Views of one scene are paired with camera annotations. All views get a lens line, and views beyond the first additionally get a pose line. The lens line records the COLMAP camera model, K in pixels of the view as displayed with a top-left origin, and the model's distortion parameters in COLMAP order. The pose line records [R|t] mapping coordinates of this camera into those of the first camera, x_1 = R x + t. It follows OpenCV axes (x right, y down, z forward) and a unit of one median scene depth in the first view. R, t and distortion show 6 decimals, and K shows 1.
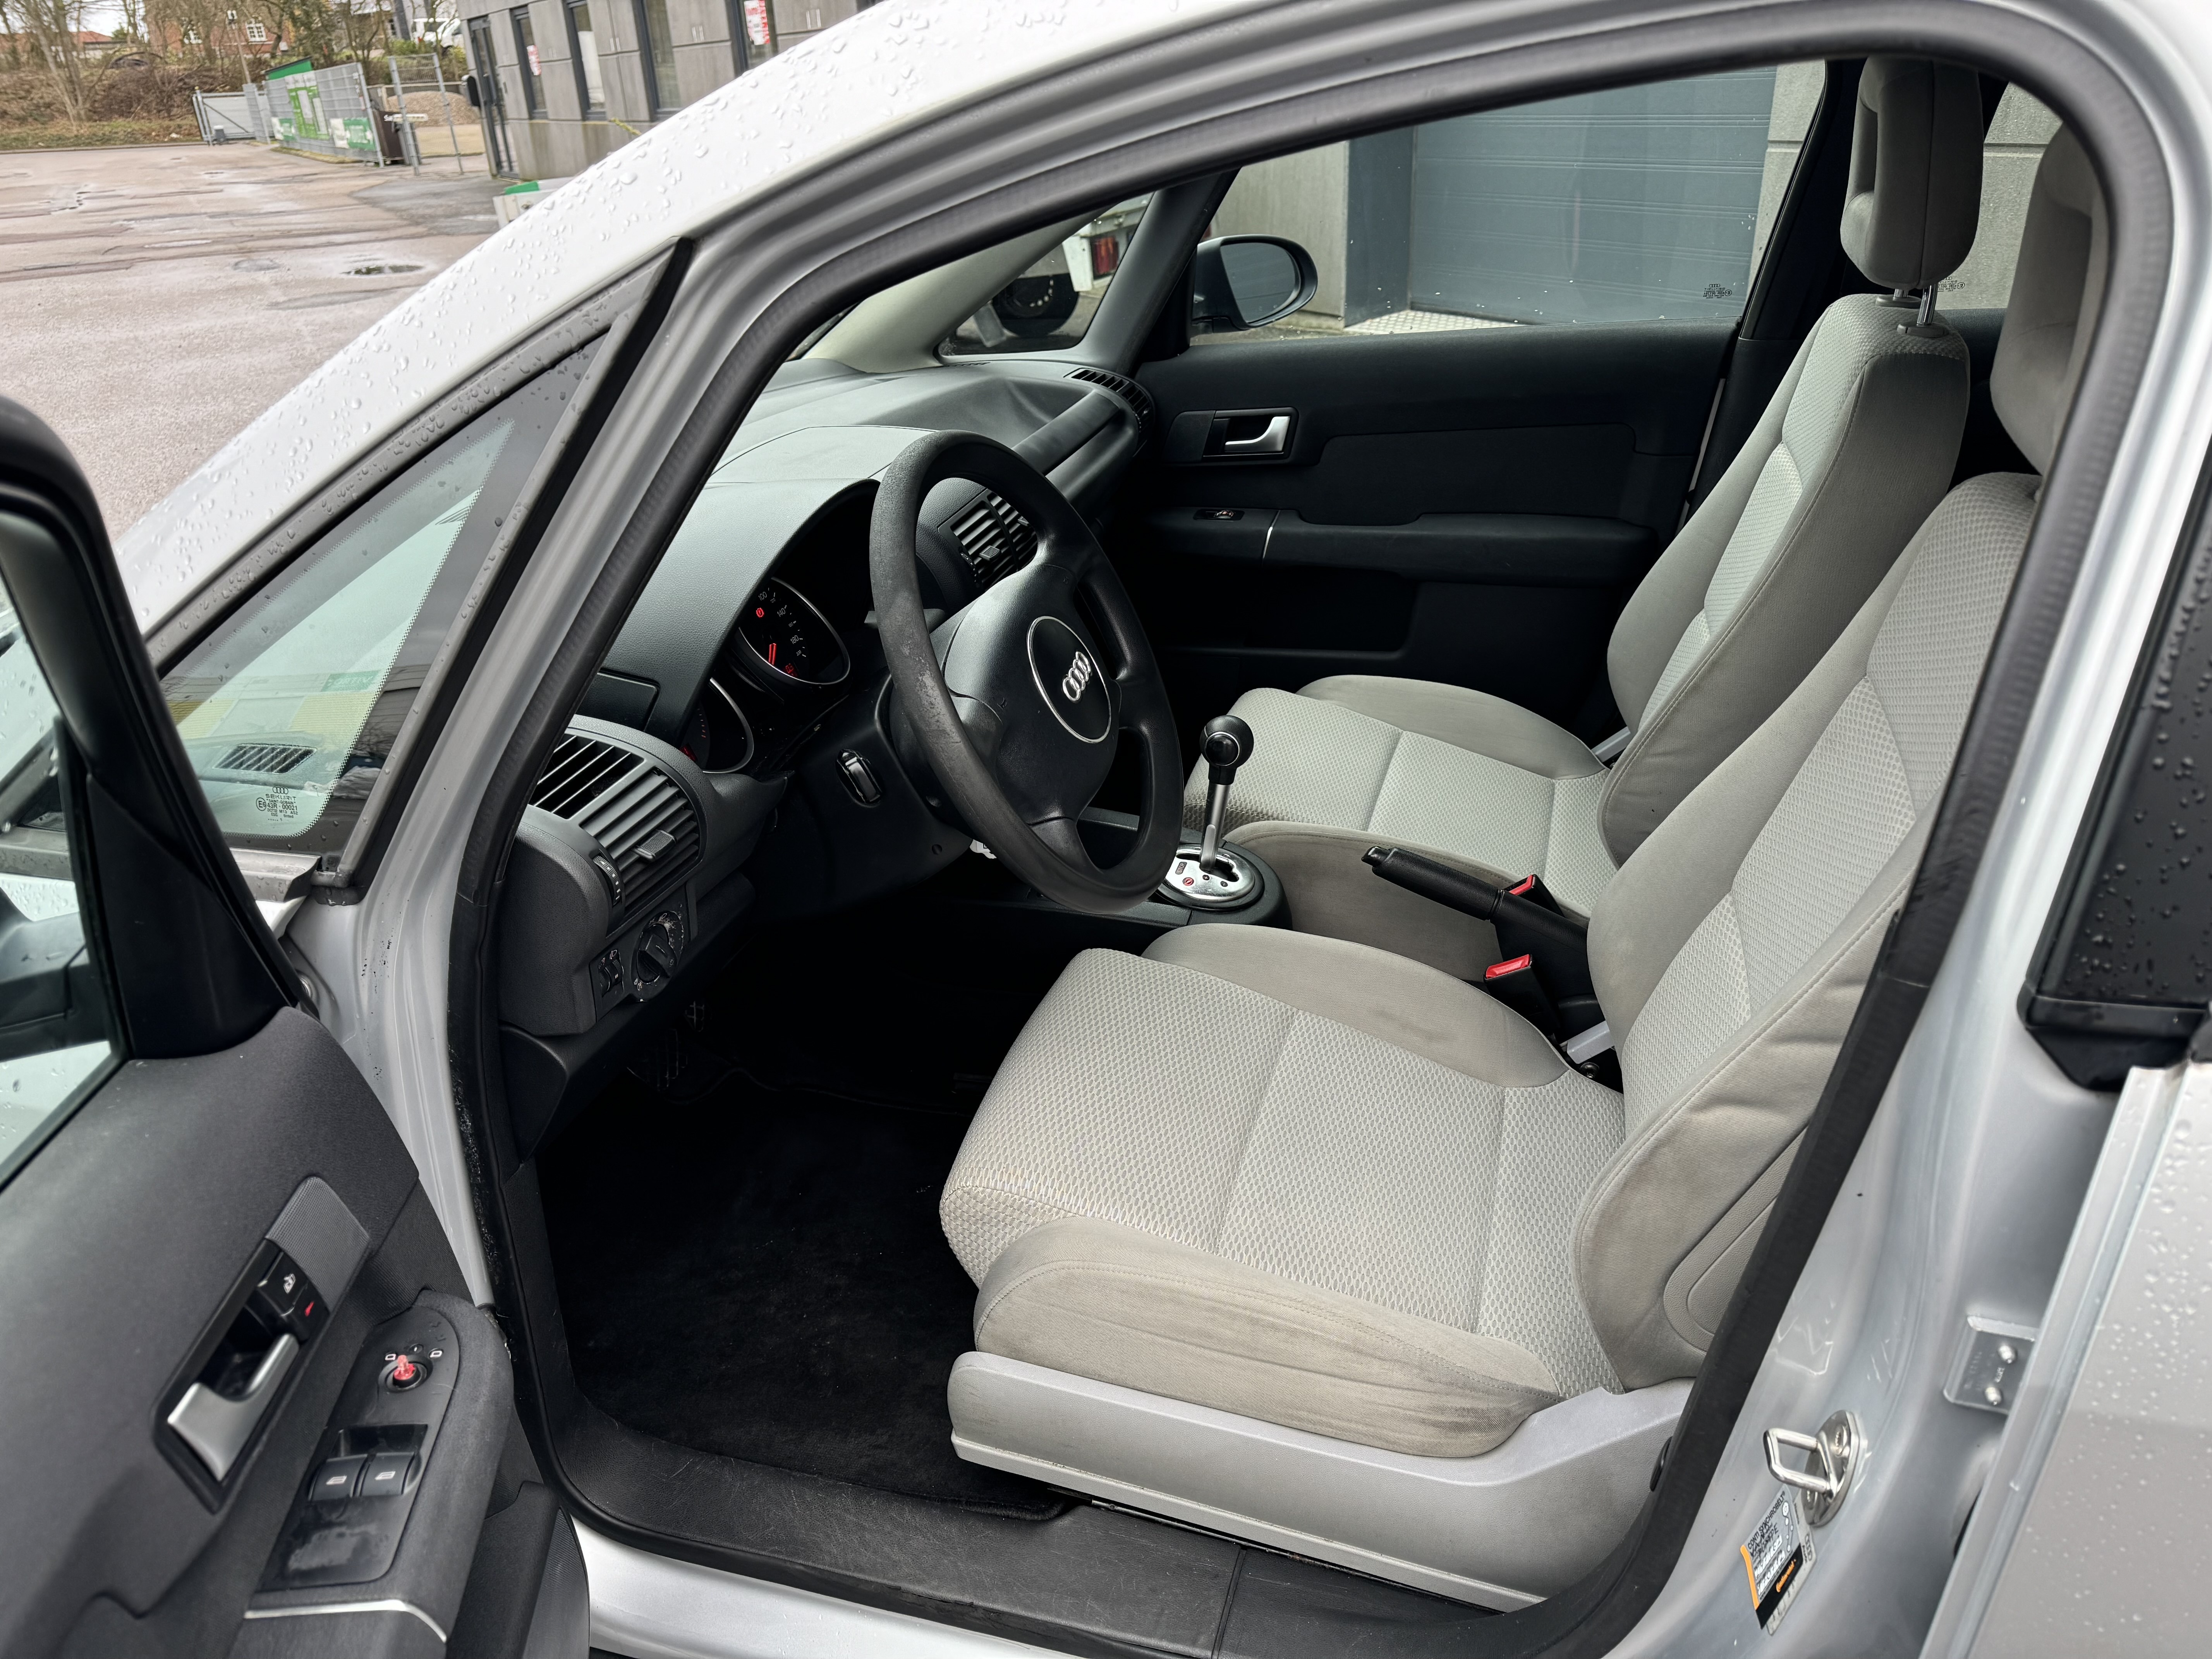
lens RADIAL K [[1466.6, 0, 1127.4], [0, 1466.6, 821.1], [0, 0, 1]] dist [0.061990, -0.072871]
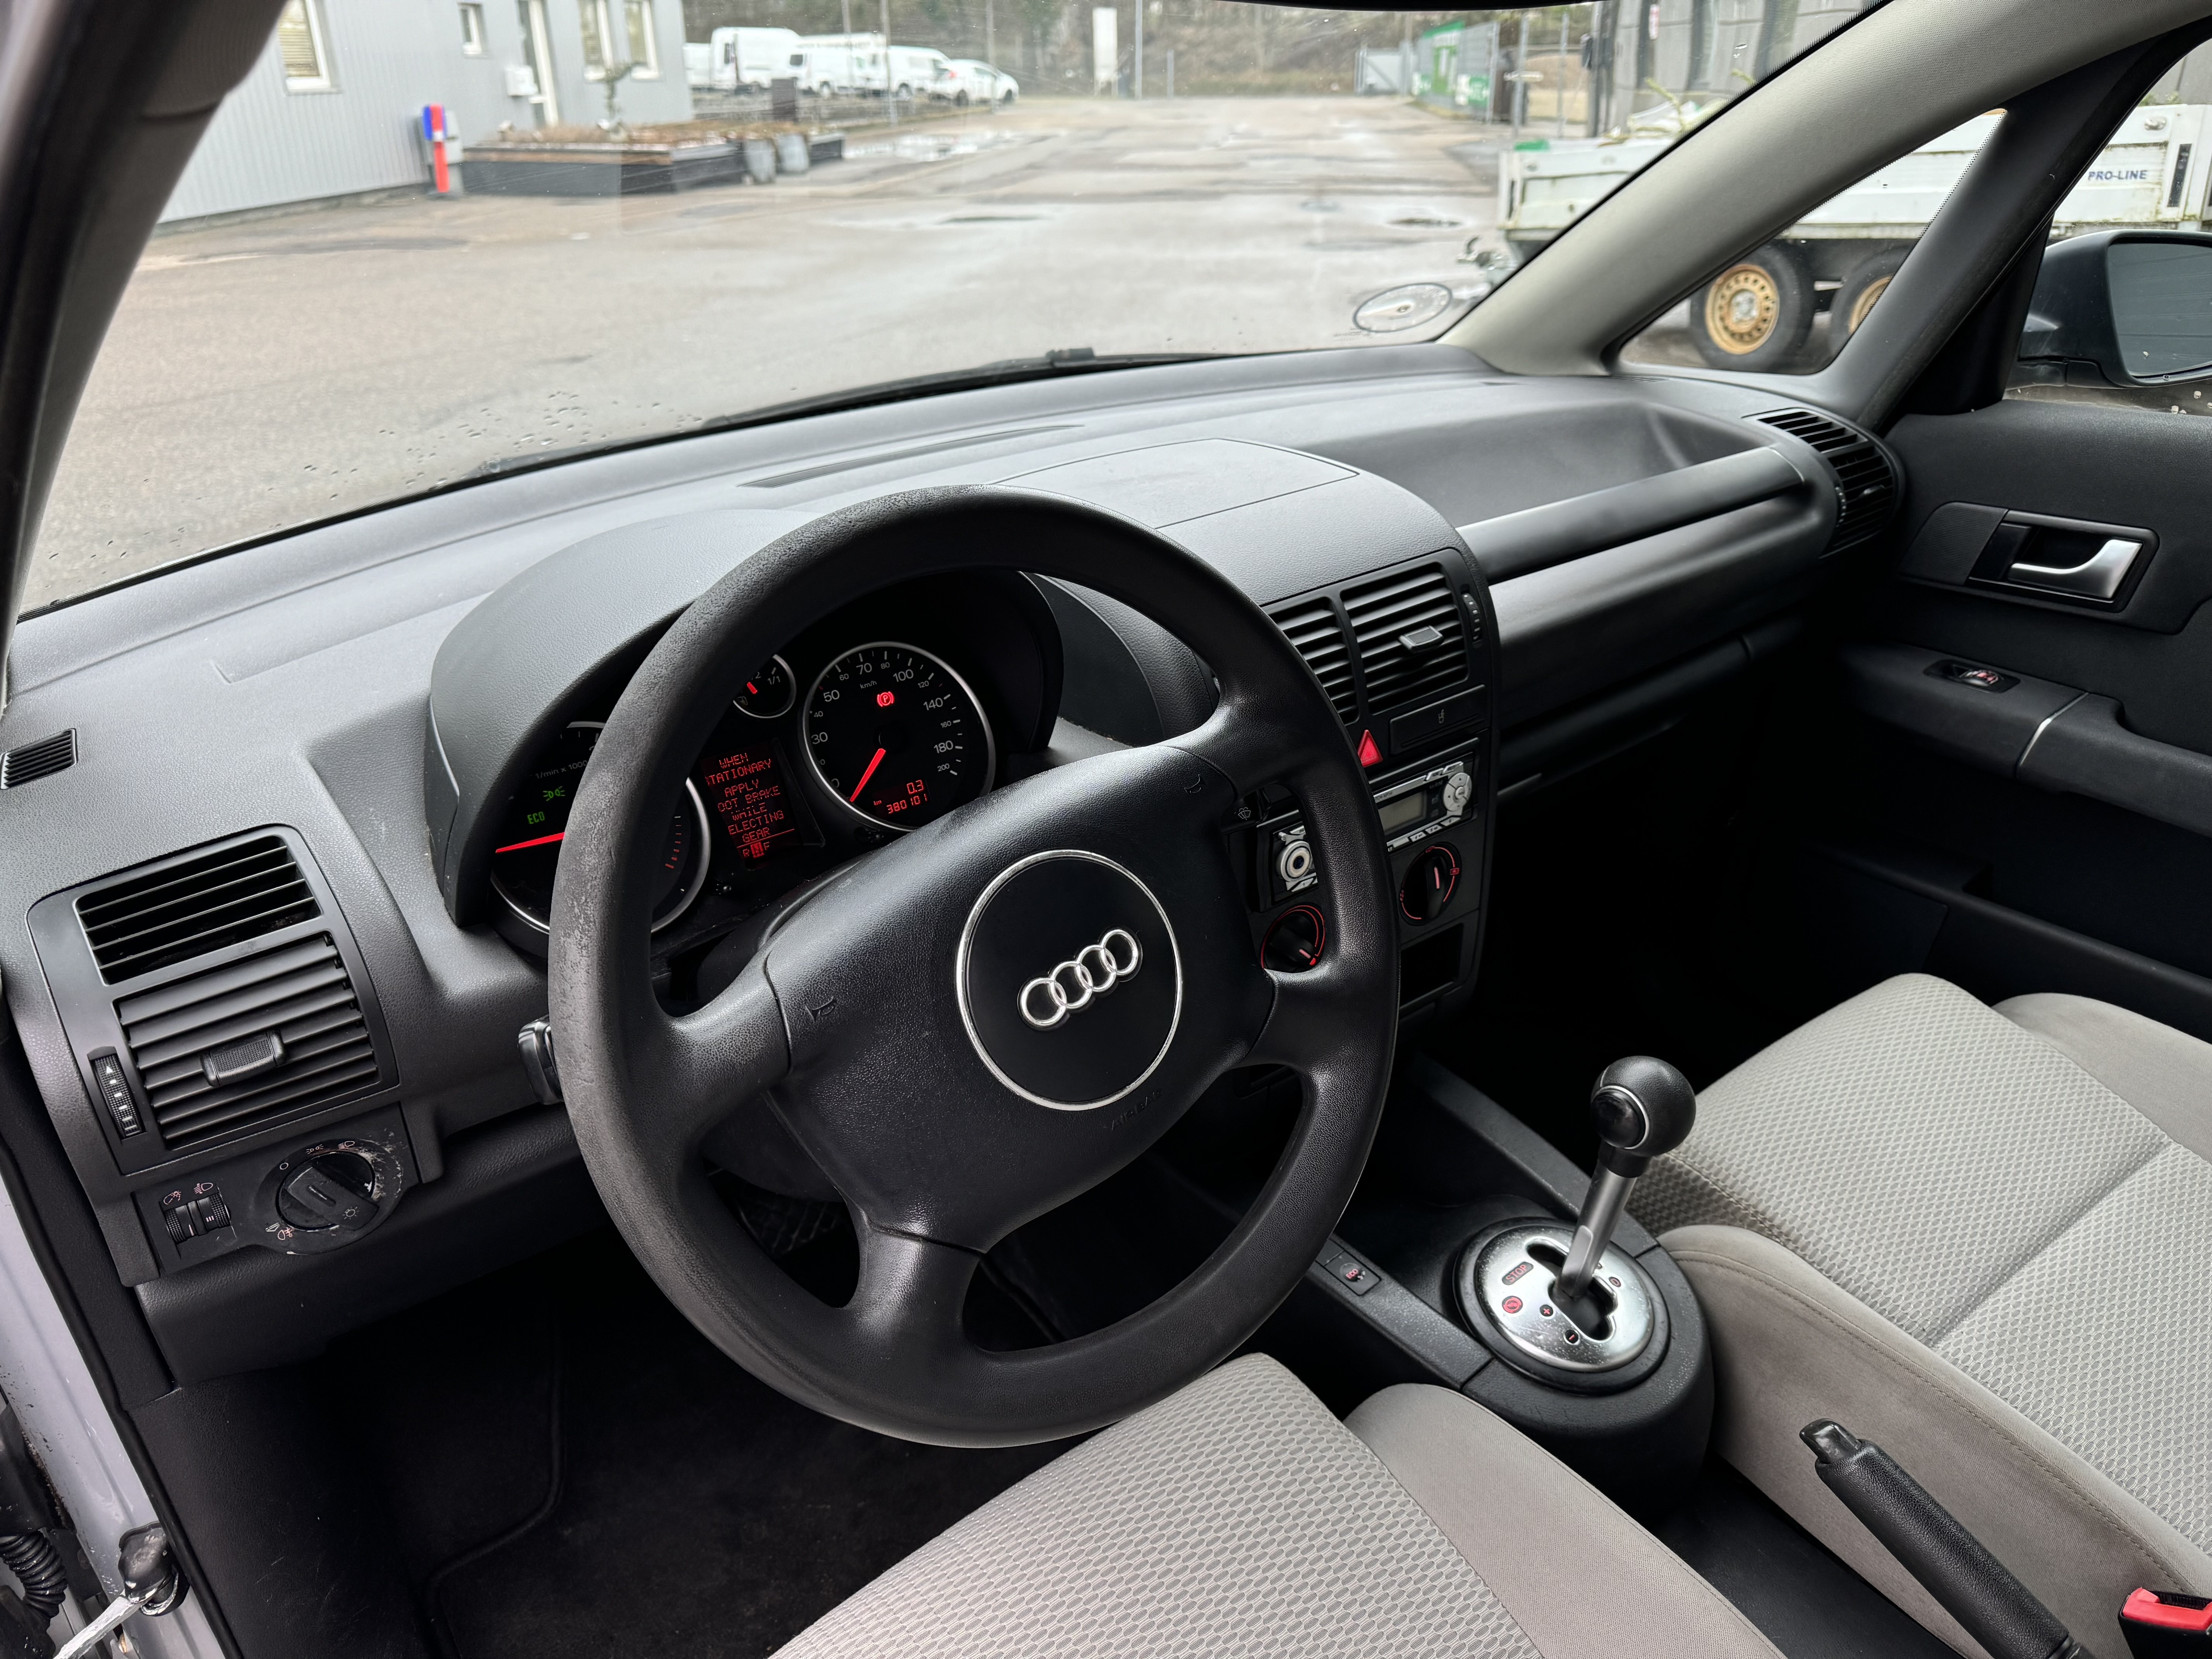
lens RADIAL K [[1529.1, 0, 1106.0], [0, 1529.1, 829.5], [0, 0, 1]] dist [0.065709, -0.118267]
pose [[0.800992, 0.287457, -0.525148, 0.132487], [-0.281912, 0.954948, 0.092731, -0.110283], [0.528146, 0.073769, 0.845943, 0.290951]]
